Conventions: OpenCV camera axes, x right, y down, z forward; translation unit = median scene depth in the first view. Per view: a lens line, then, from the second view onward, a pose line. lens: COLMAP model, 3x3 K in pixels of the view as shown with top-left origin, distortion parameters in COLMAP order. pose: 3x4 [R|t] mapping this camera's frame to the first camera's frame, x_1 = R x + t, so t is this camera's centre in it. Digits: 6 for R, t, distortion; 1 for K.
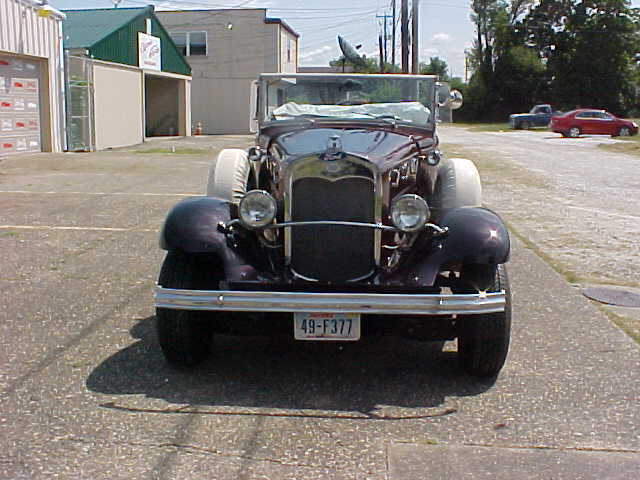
lens RADIAL K [[748.8, 0, 336.8], [0, 748.8, 226.9], [0, 0, 1]] dist [-0.225319, 0.270191]
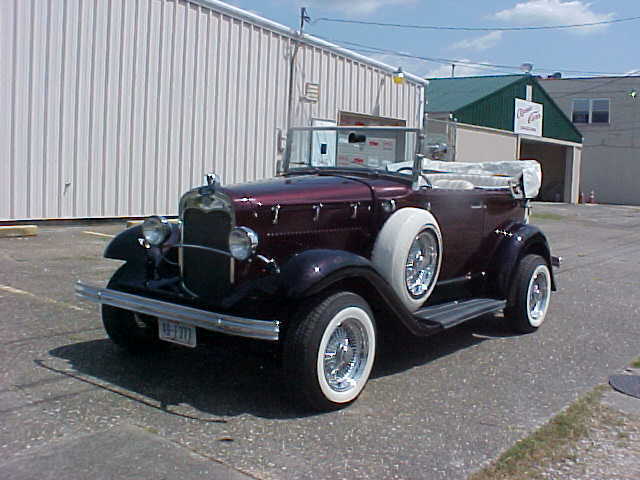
lens RADIAL K [[748.8, 0, 336.8], [0, 748.8, 226.9], [0, 0, 1]] dist [-0.225319, 0.270191]
pose [[0.823639, 0.069237, -0.562872, 0.171904], [-0.120259, 0.991271, -0.054039, 0.000167], [0.554217, 0.112199, 0.824775, 0.030162]]
